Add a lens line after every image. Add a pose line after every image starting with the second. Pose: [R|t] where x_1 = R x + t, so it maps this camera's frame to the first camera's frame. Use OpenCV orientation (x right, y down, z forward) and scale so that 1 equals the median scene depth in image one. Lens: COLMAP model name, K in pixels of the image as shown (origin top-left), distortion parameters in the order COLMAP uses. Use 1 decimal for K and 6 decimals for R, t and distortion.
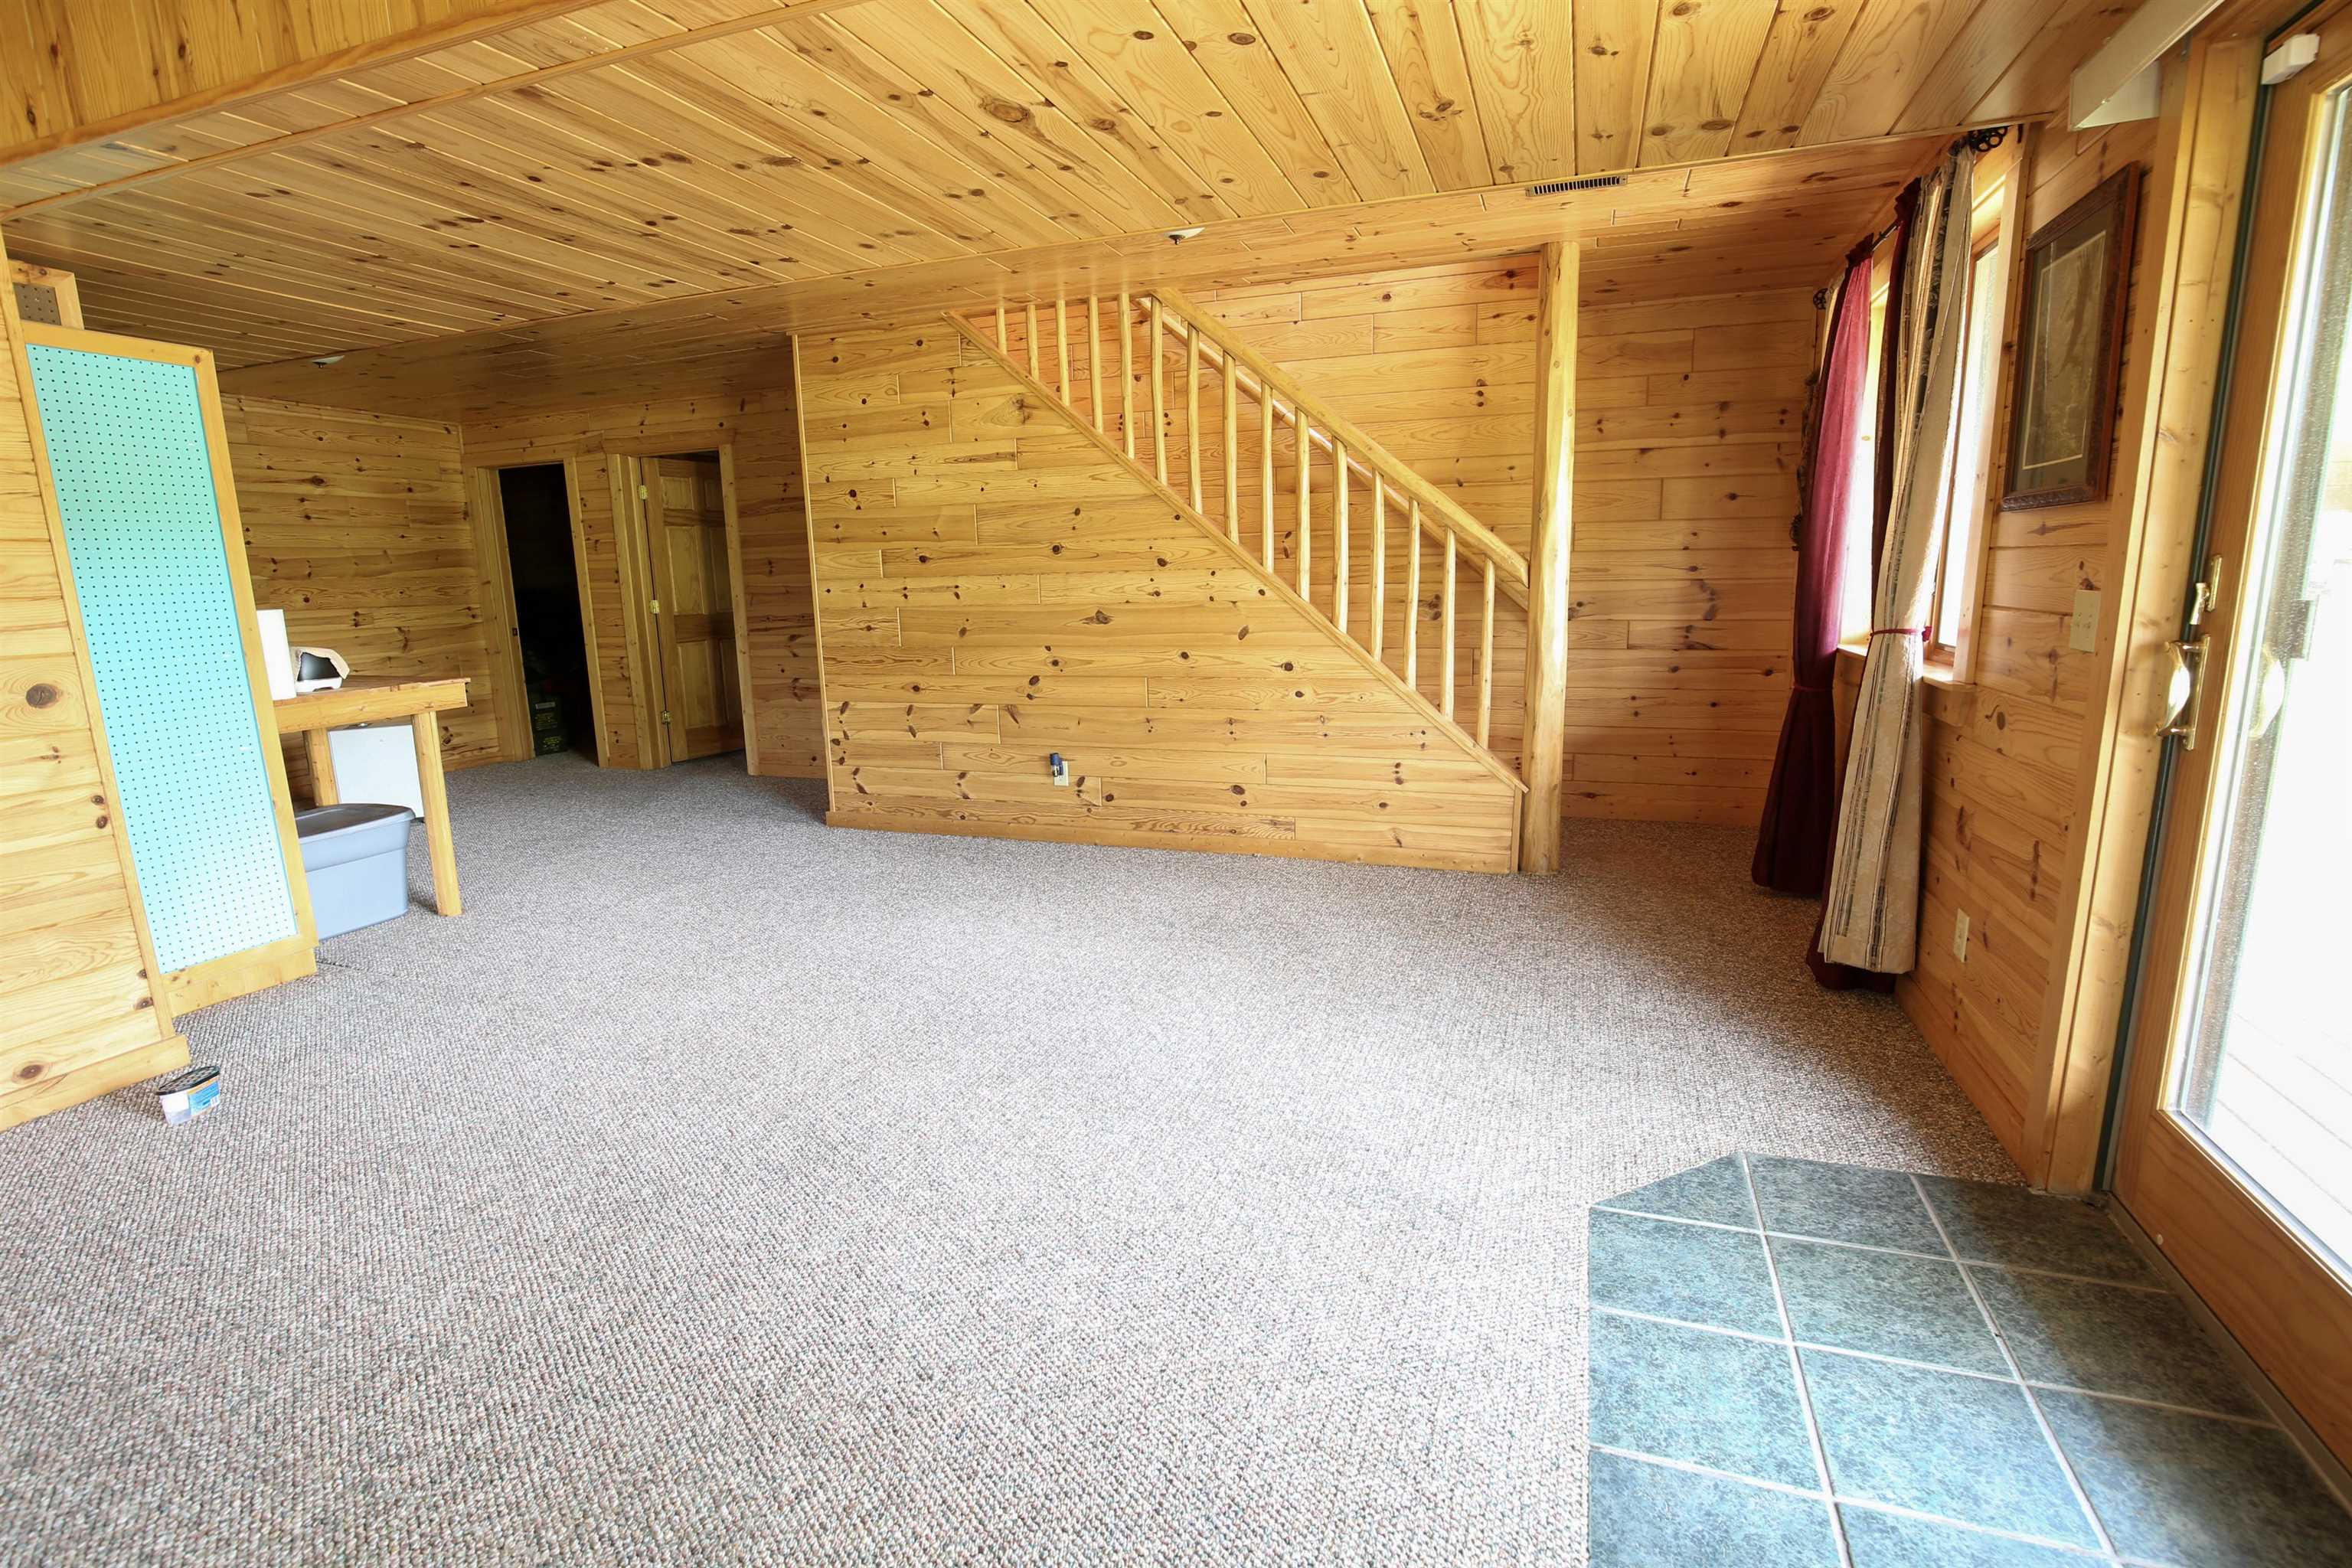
lens RADIAL K [[1084.0, 0, 1176.0], [0, 1084.0, 784.0], [0, 0, 1]] dist [-0.036702, 0.010493]
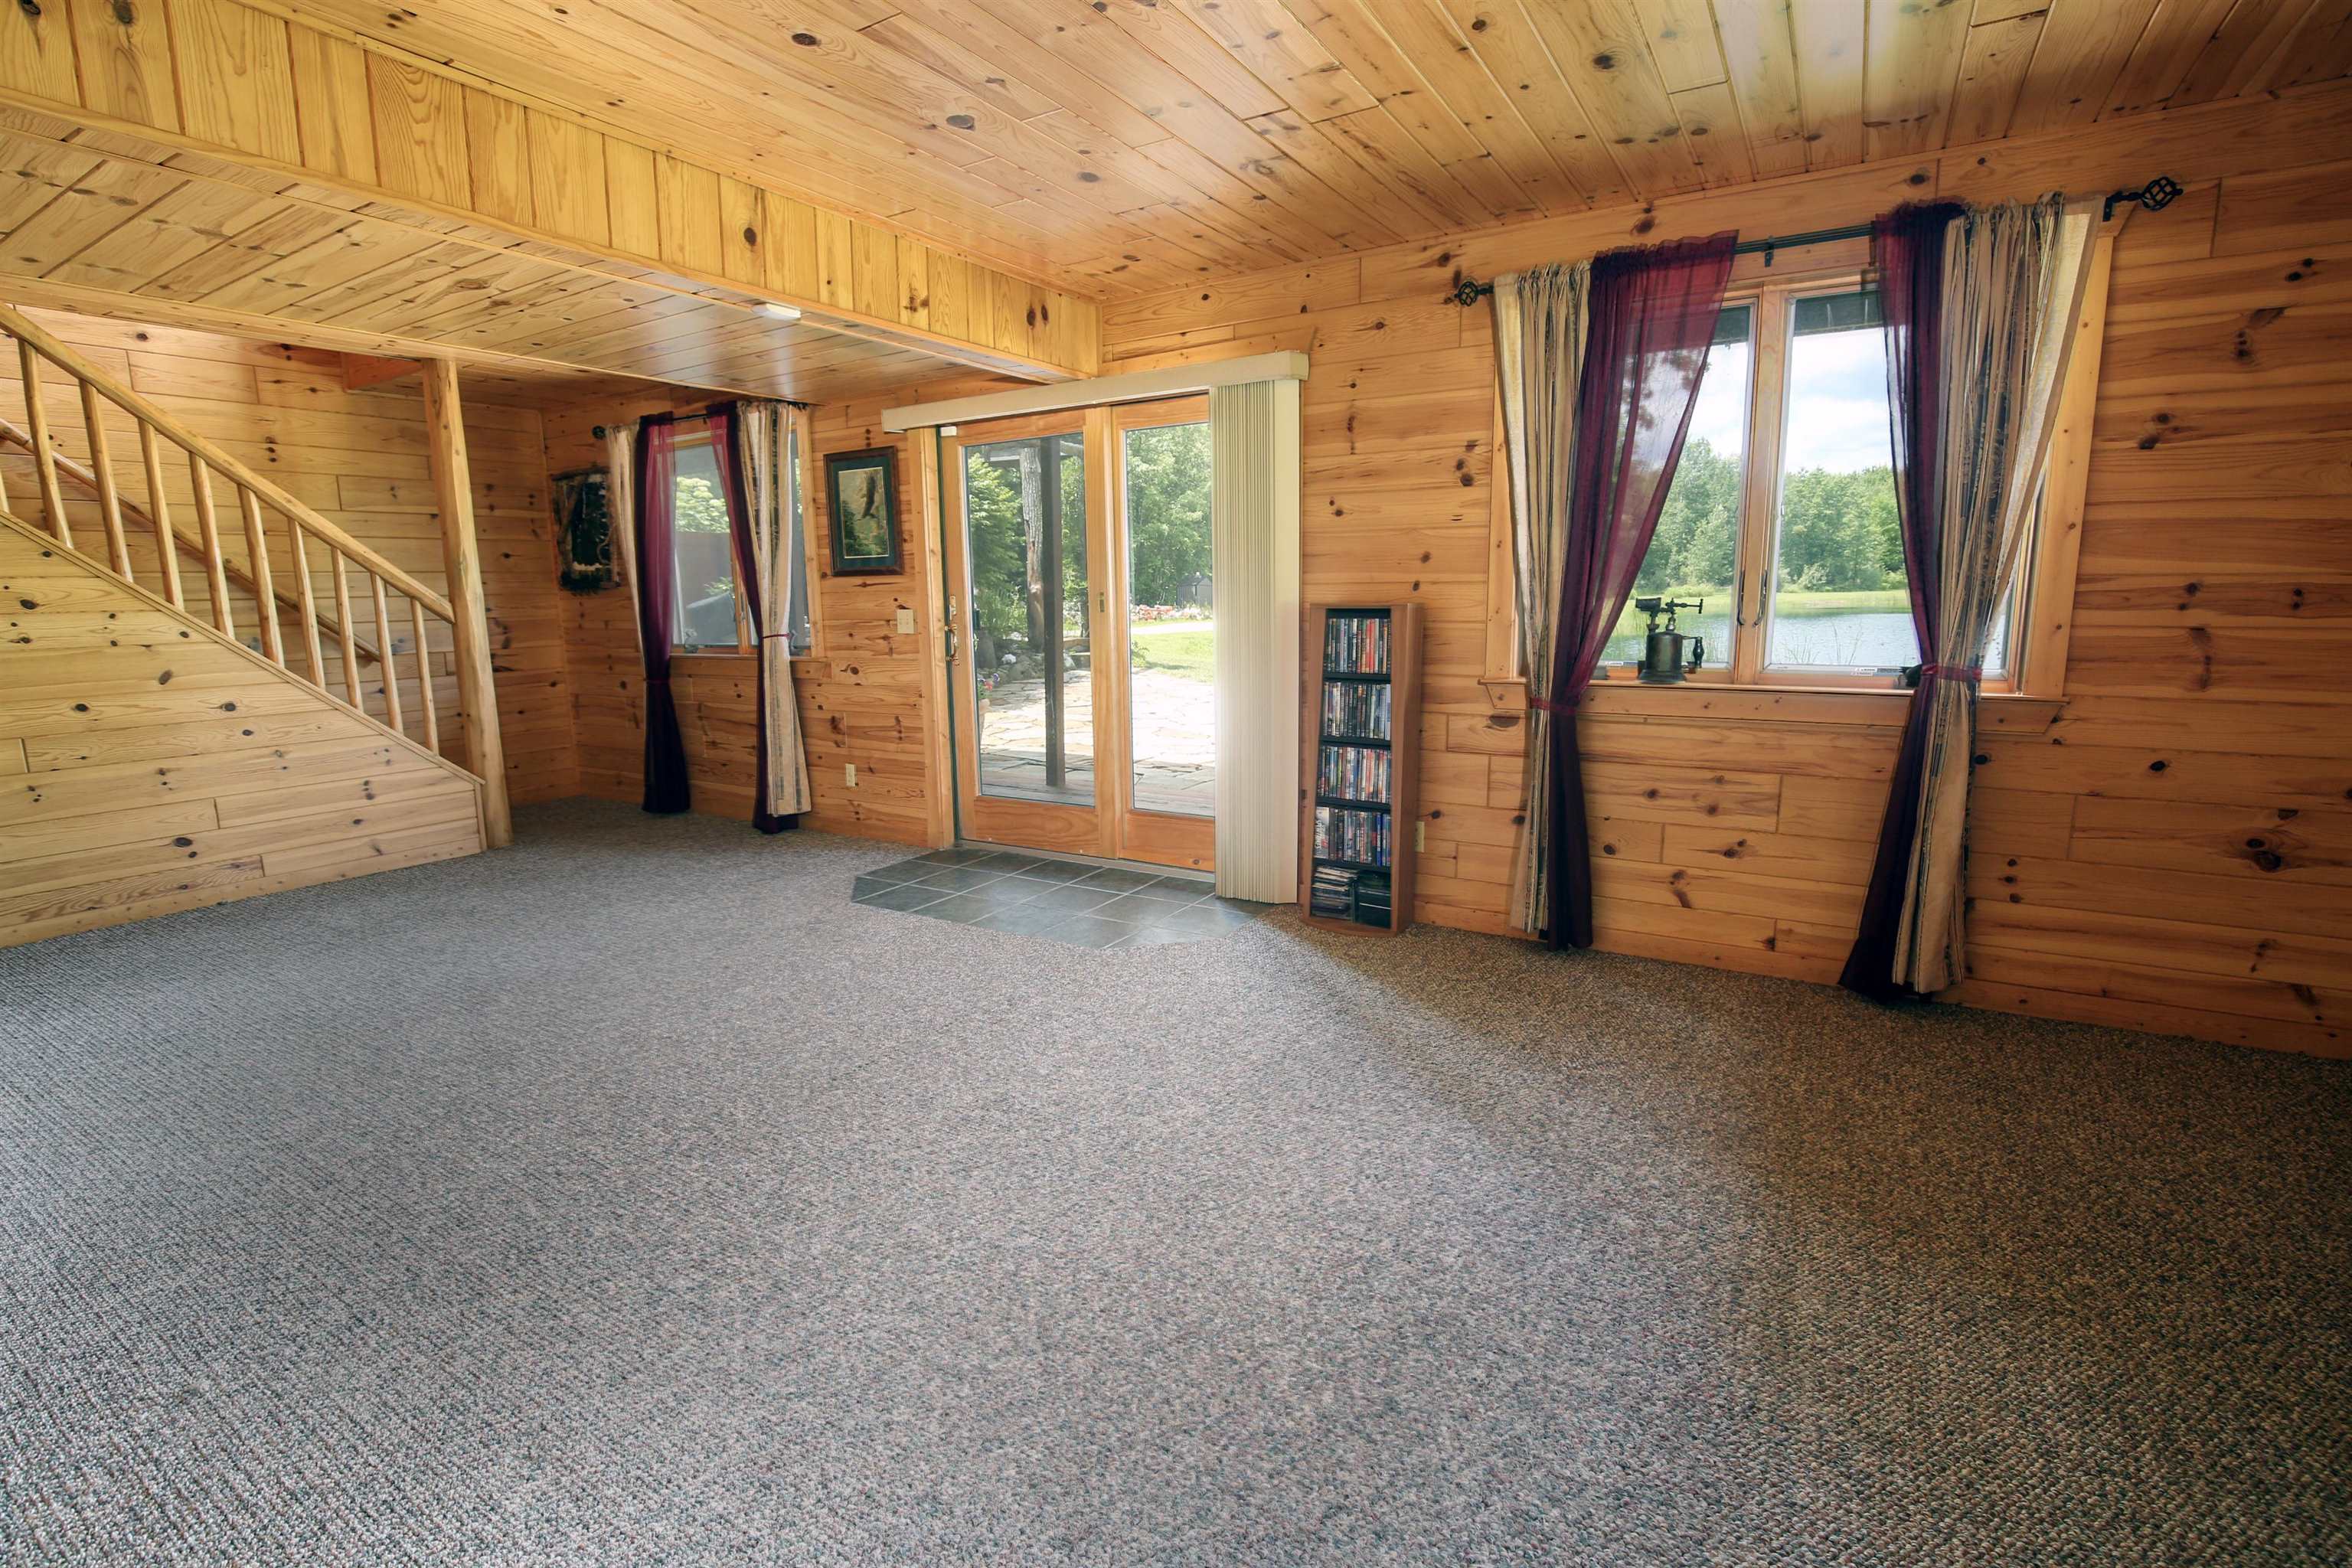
lens RADIAL K [[1084.0, 0, 1176.0], [0, 1084.0, 784.0], [0, 0, 1]] dist [-0.036702, 0.010493]
pose [[0.207512, -0.154577, 0.965942, -0.681591], [0.200064, 0.973271, 0.112770, 0.026851], [-0.957556, 0.169849, 0.232890, -0.063181]]
